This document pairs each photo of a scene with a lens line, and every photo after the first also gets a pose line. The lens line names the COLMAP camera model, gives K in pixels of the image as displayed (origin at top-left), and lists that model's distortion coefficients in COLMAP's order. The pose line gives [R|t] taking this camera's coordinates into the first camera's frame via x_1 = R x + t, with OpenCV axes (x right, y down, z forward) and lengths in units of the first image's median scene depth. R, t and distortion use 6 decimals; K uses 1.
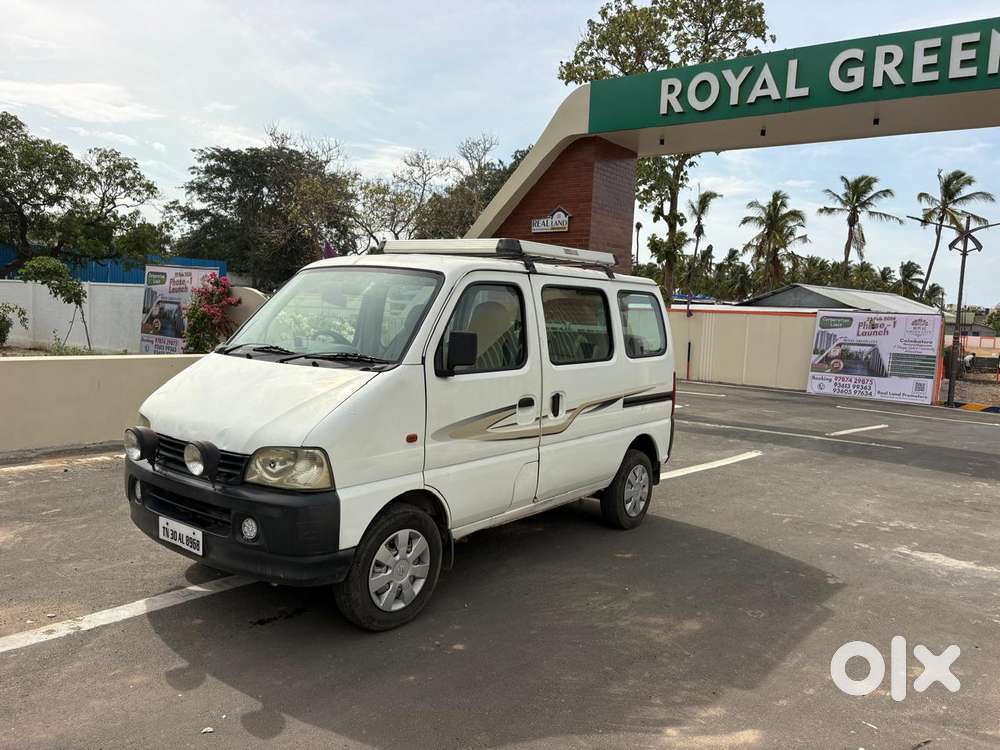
lens RADIAL K [[754.1, 0, 497.9], [0, 754.1, 370.9], [0, 0, 1]] dist [0.065409, -0.068756]
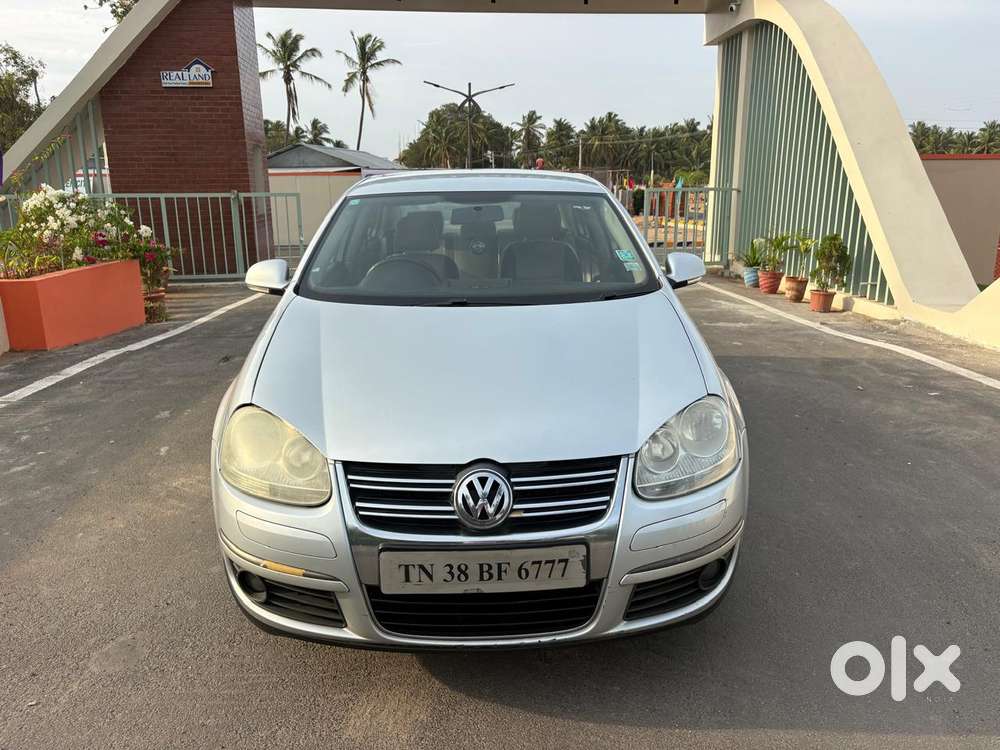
lens RADIAL K [[754.1, 0, 492.8], [0, 754.1, 379.7], [0, 0, 1]] dist [0.065409, -0.068756]
pose [[0.742838, -0.215684, 0.633777, -0.951961], [0.095069, 0.971073, 0.219042, -0.034958], [-0.662687, -0.102460, 0.741854, 0.158389]]
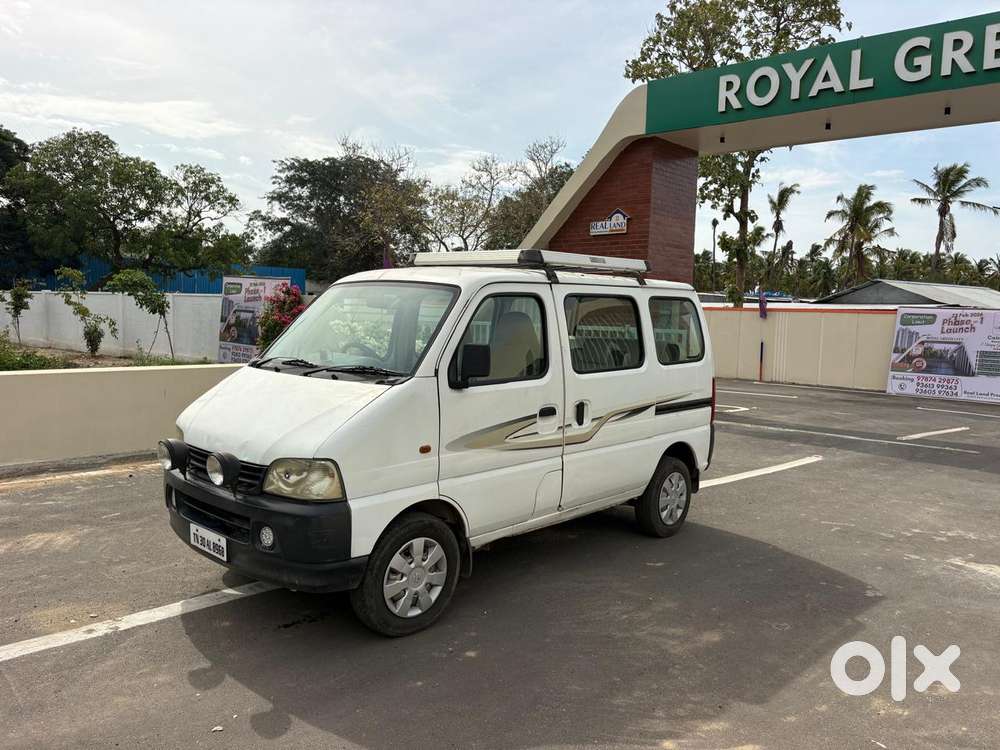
lens RADIAL K [[754.1, 0, 506.4], [0, 754.1, 373.6], [0, 0, 1]] dist [0.065409, -0.068756]
pose [[0.995933, -0.009975, -0.089548, 0.068534], [0.010119, 0.999948, 0.001155, -0.010268], [0.089532, -0.002057, 0.995982, -0.008196]]
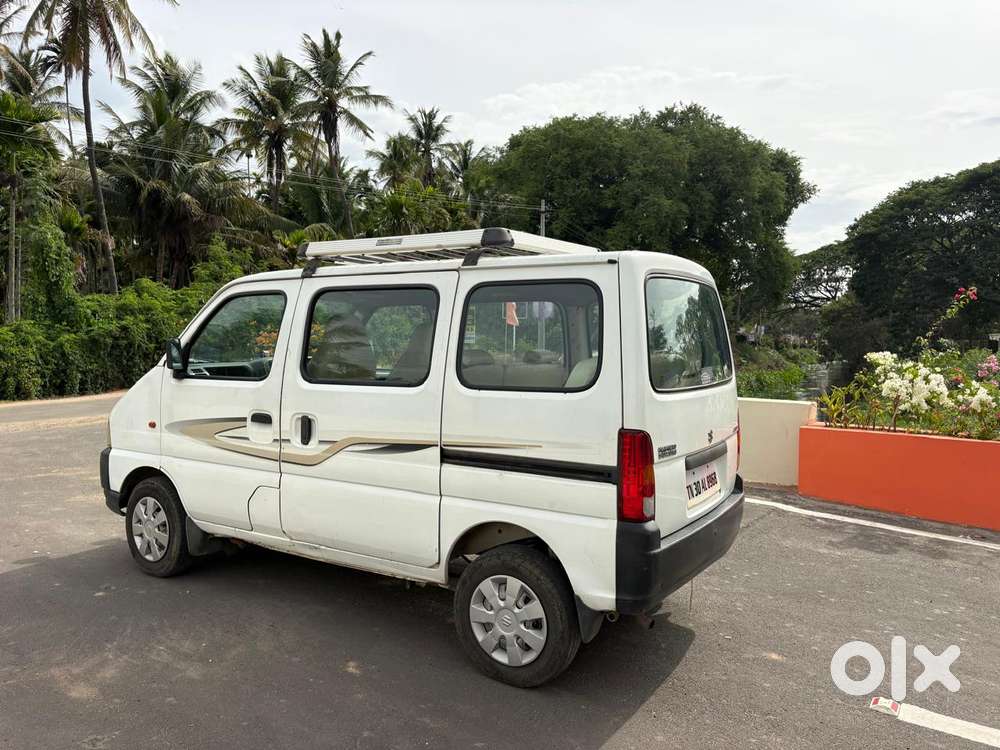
lens RADIAL K [[754.1, 0, 494.5], [0, 754.1, 376.2], [0, 0, 1]] dist [0.065409, -0.068756]
pose [[0.092073, 0.007181, -0.995726, 0.924204], [-0.093181, 0.995648, -0.001436, -0.032843], [0.991383, 0.092915, 0.092341, 1.113269]]
